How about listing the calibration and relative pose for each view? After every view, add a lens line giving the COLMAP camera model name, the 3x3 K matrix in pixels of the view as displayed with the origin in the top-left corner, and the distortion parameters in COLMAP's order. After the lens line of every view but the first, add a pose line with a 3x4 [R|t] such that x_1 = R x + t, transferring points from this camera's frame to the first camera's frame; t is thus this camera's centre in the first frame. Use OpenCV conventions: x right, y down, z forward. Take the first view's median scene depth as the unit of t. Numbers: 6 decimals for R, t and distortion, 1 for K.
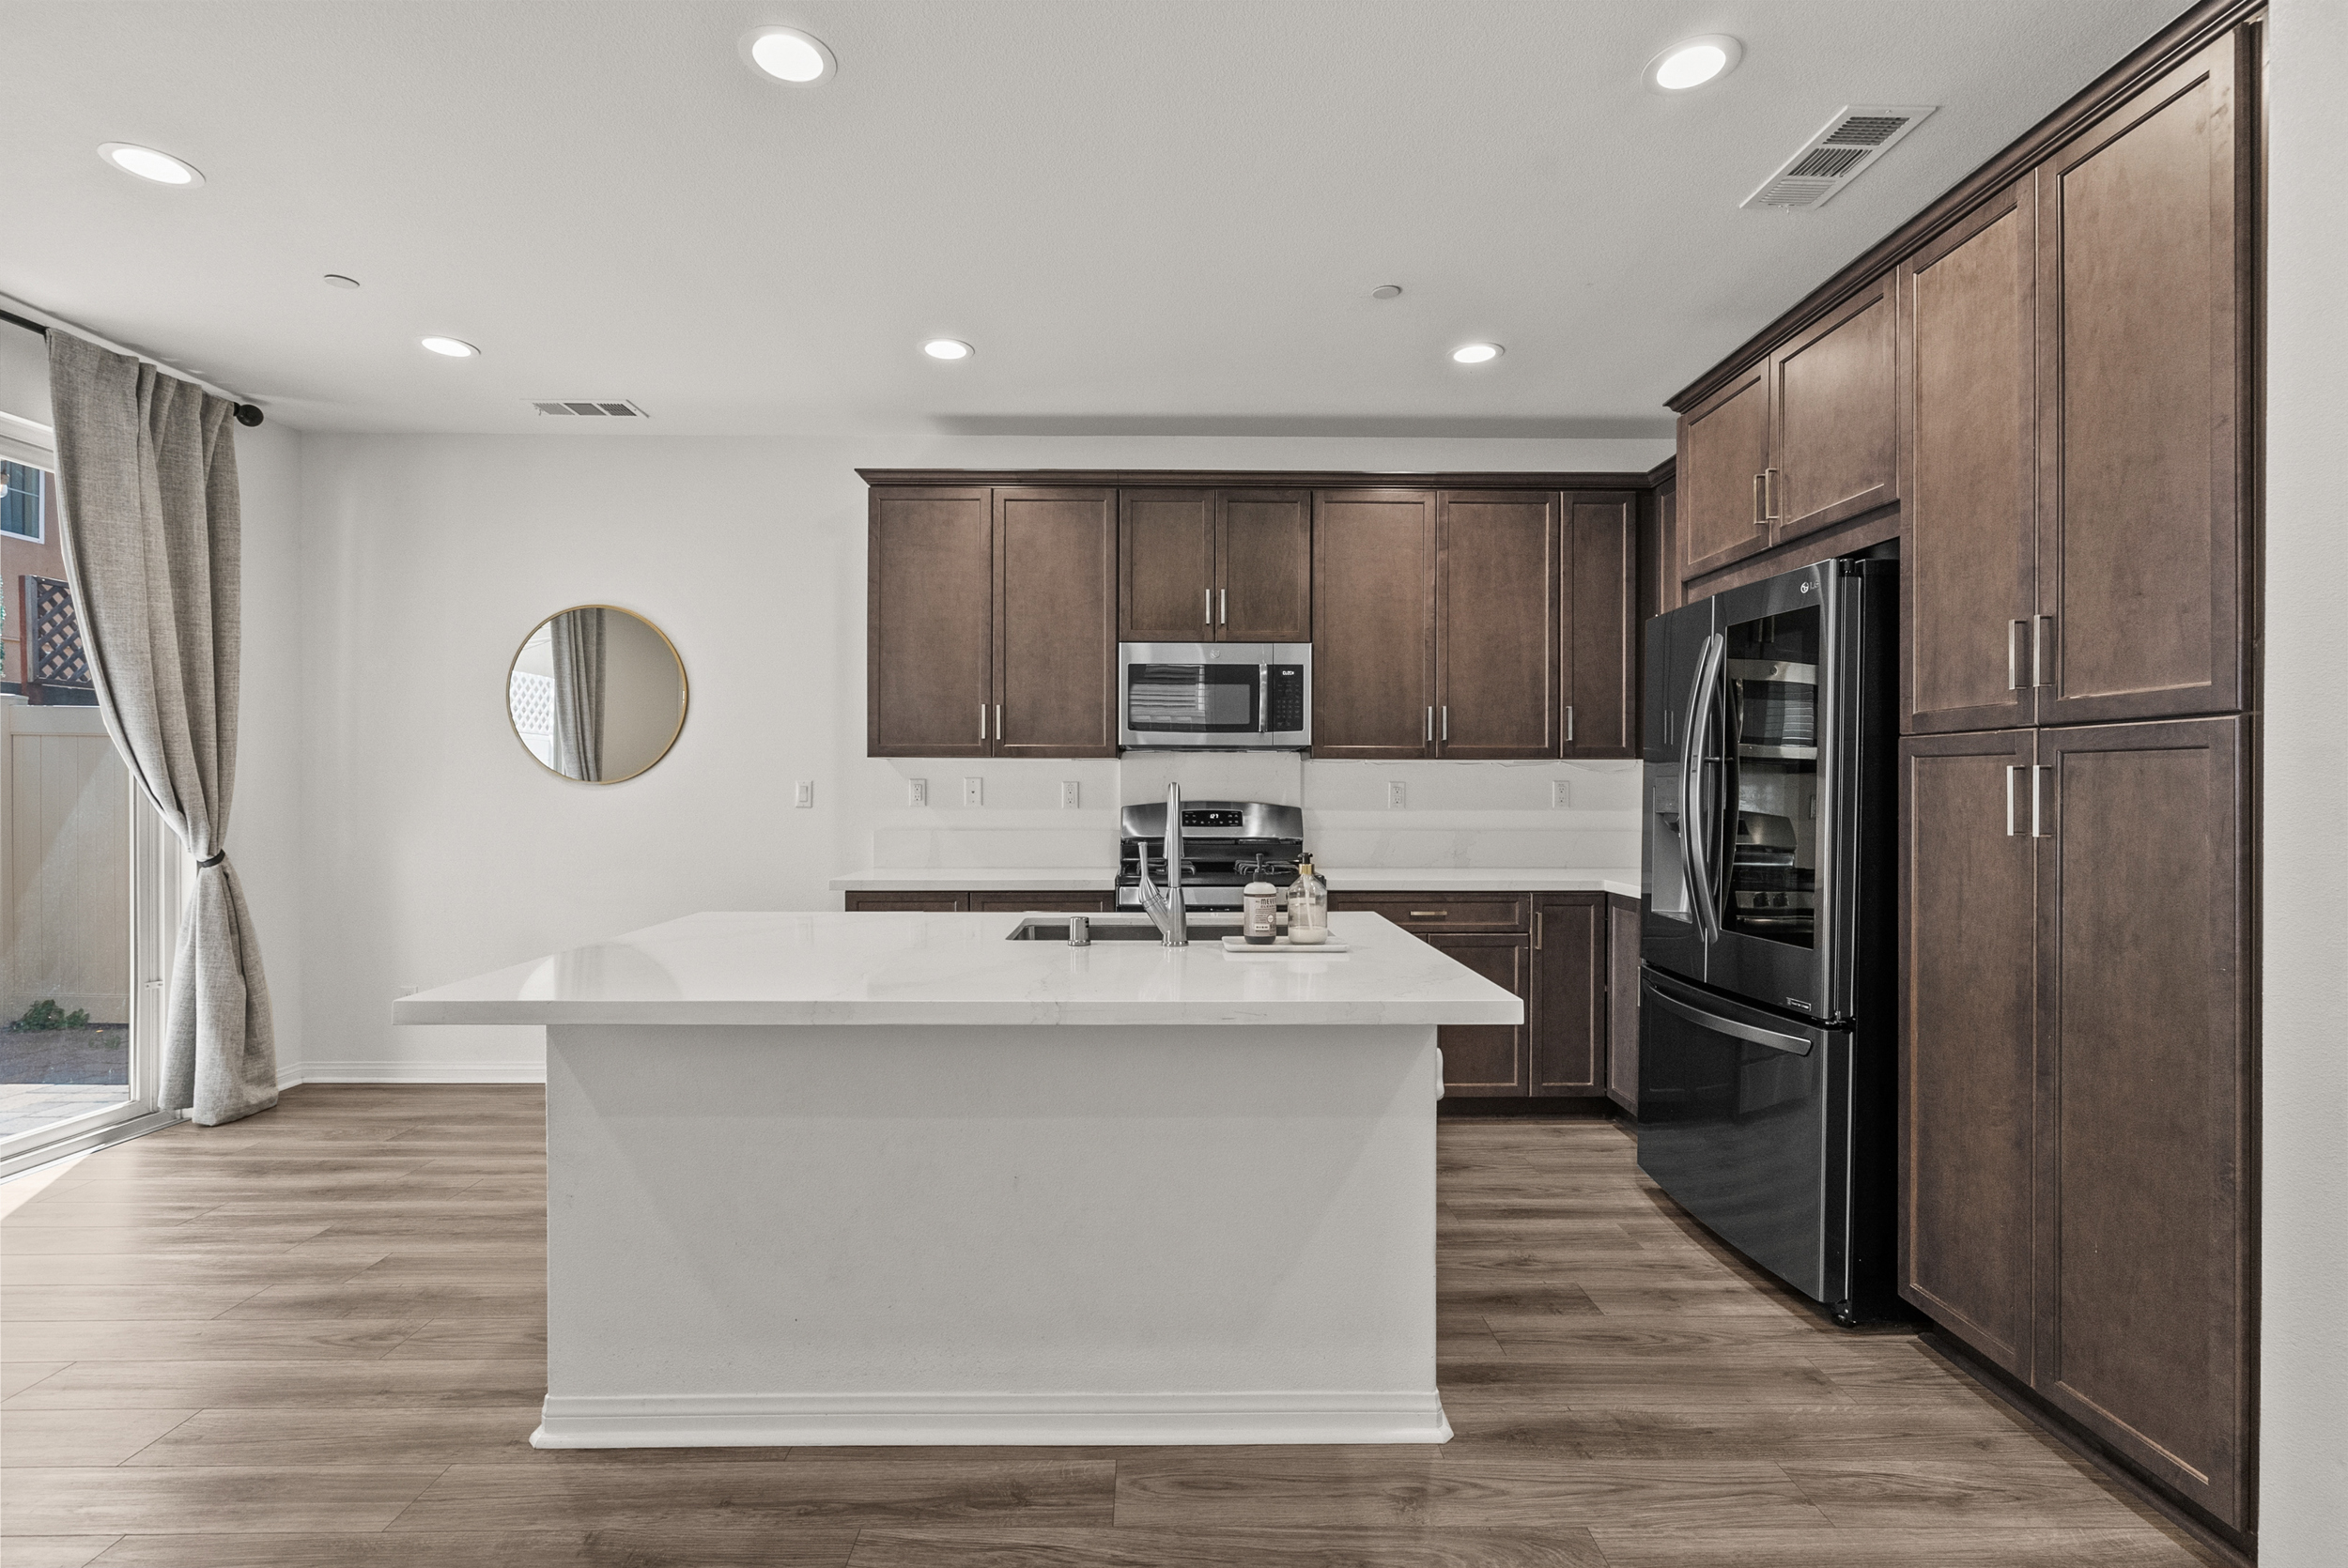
lens RADIAL K [[1065.6, 0, 1164.0], [0, 1065.6, 787.8], [0, 0, 1]] dist [-0.004508, 0.002588]
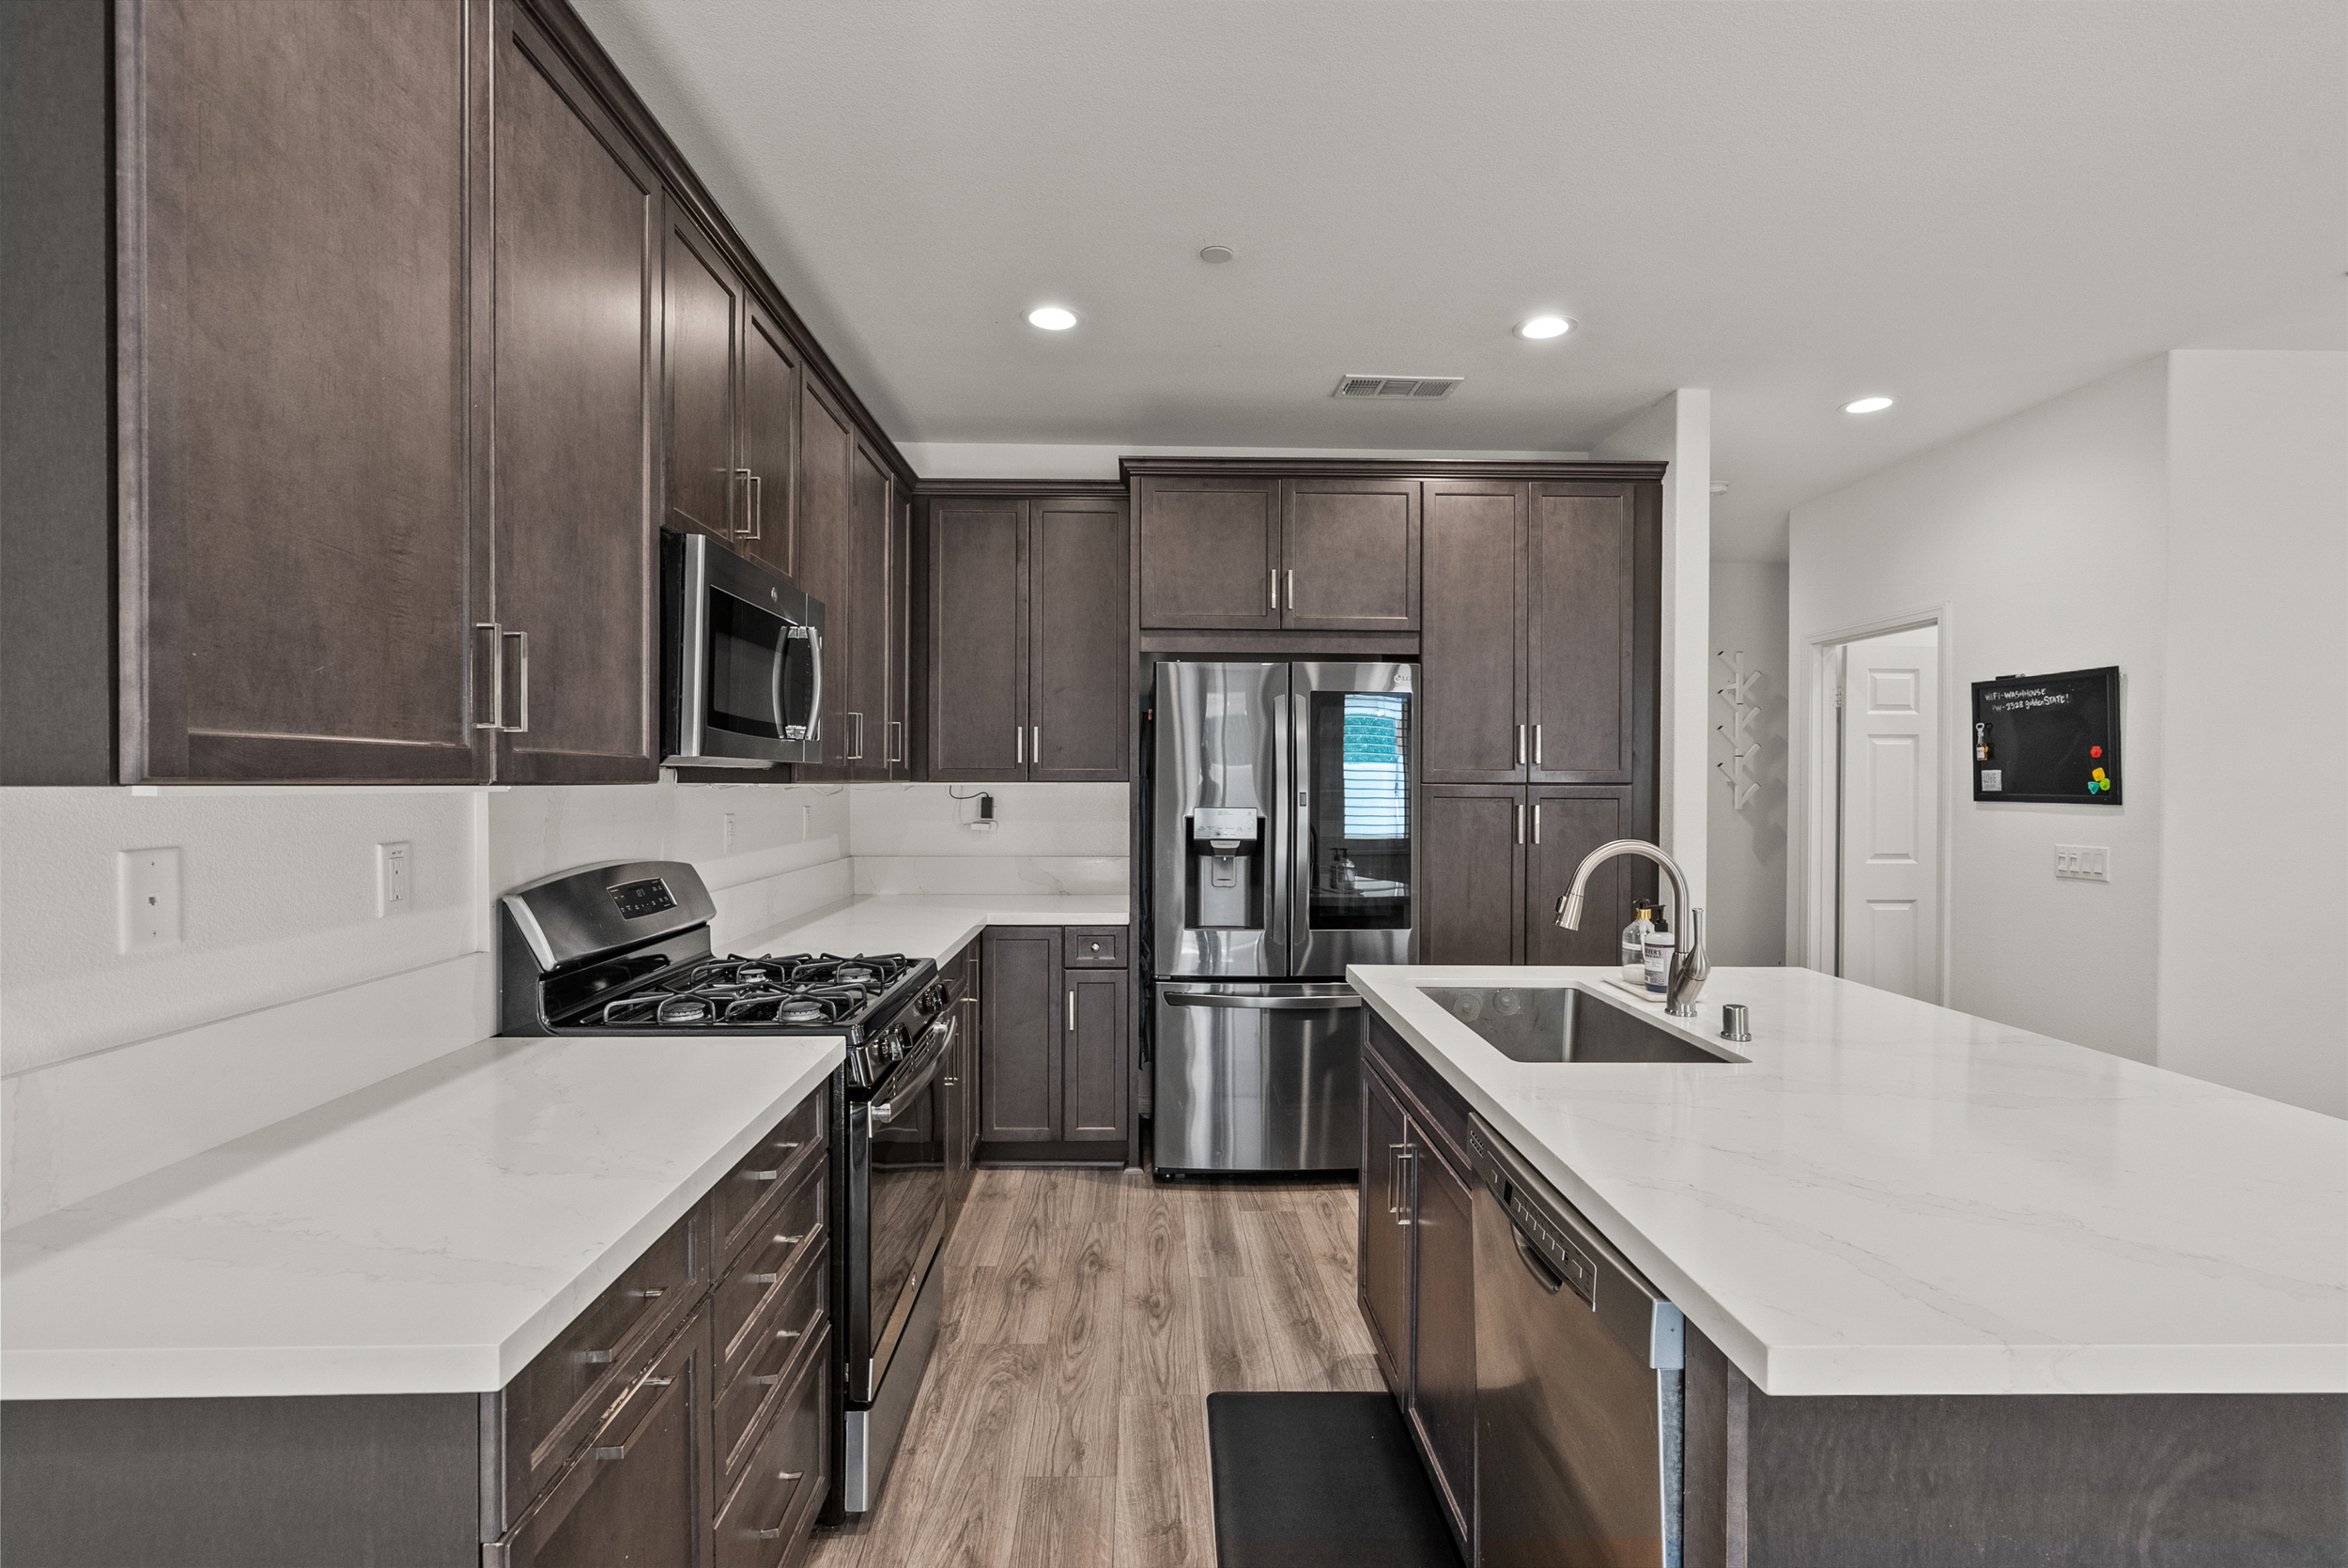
lens RADIAL K [[1065.6, 0, 1165.6], [0, 1065.6, 789.5], [0, 0, 1]] dist [-0.004508, 0.002588]
pose [[-0.010615, -0.010141, 0.999892, -0.539860], [-0.002968, 0.999944, 0.010110, -0.033668], [-0.999939, -0.002861, -0.010645, 0.863042]]
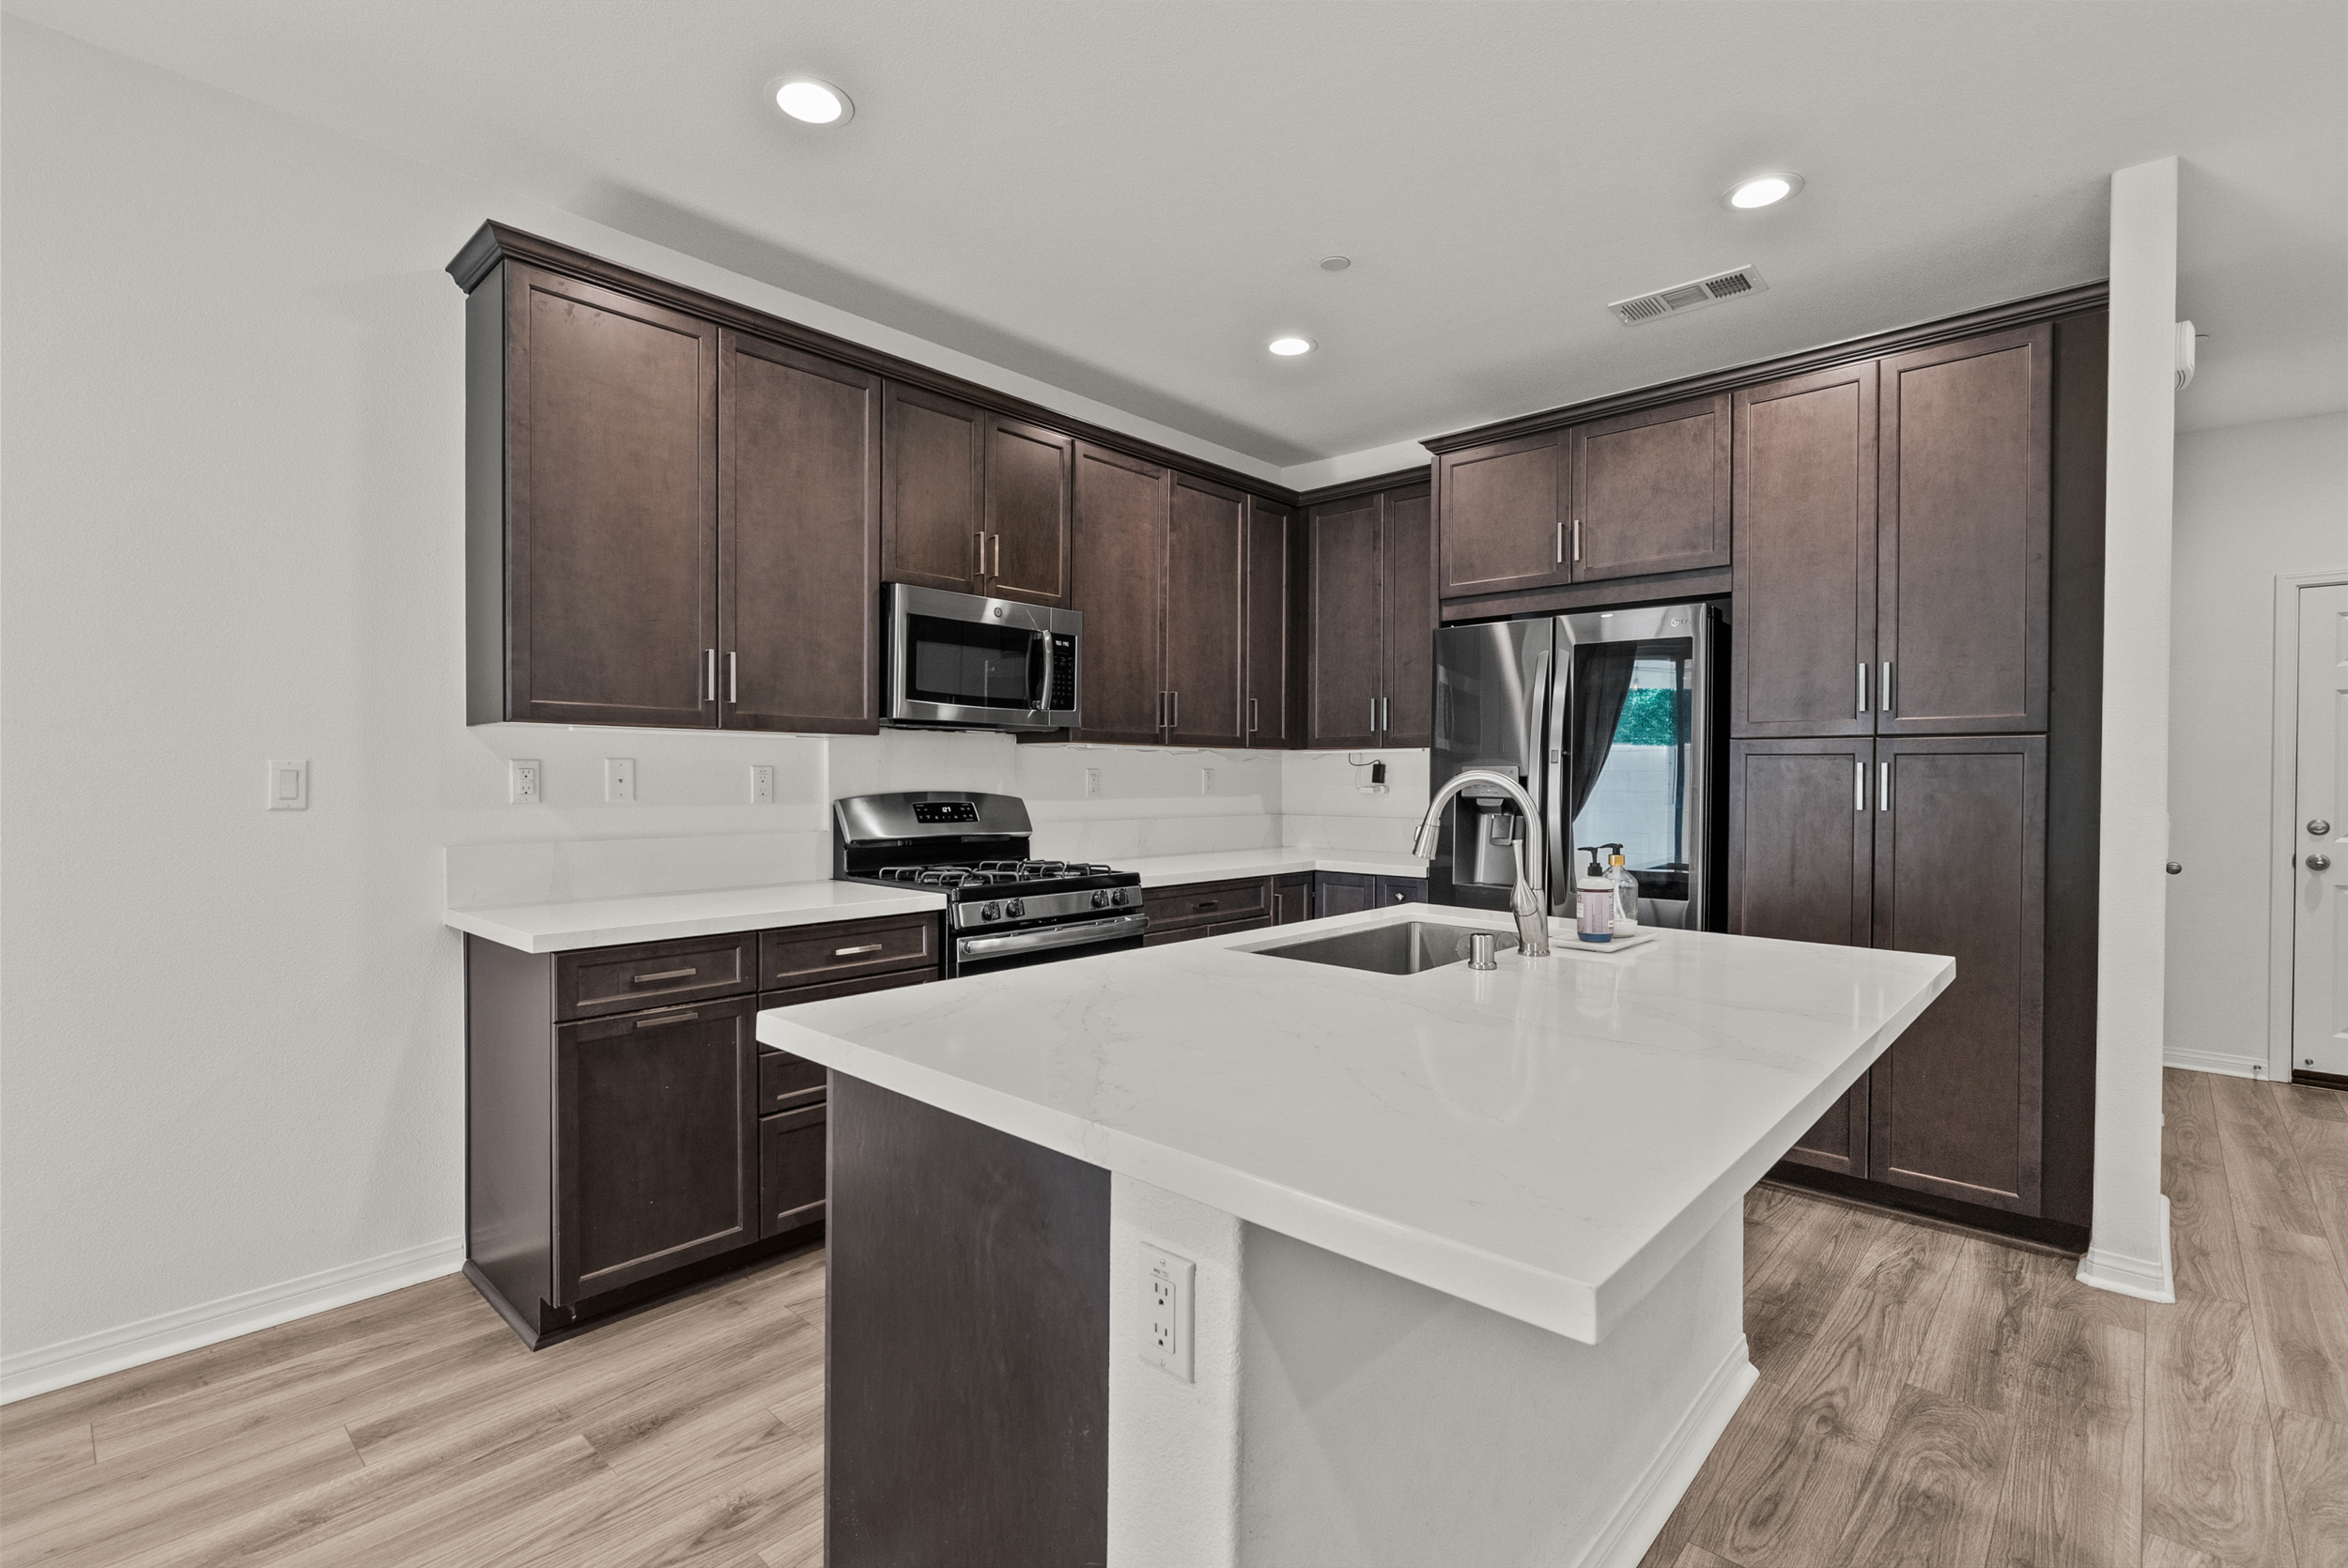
lens RADIAL K [[1065.6, 0, 1165.4], [0, 1065.6, 788.1], [0, 0, 1]] dist [-0.004508, 0.002588]
pose [[0.686597, -0.006878, 0.727005, -0.495988], [-0.002638, 0.999925, 0.011951, -0.000113], [-0.727033, -0.010123, 0.686528, 0.364688]]
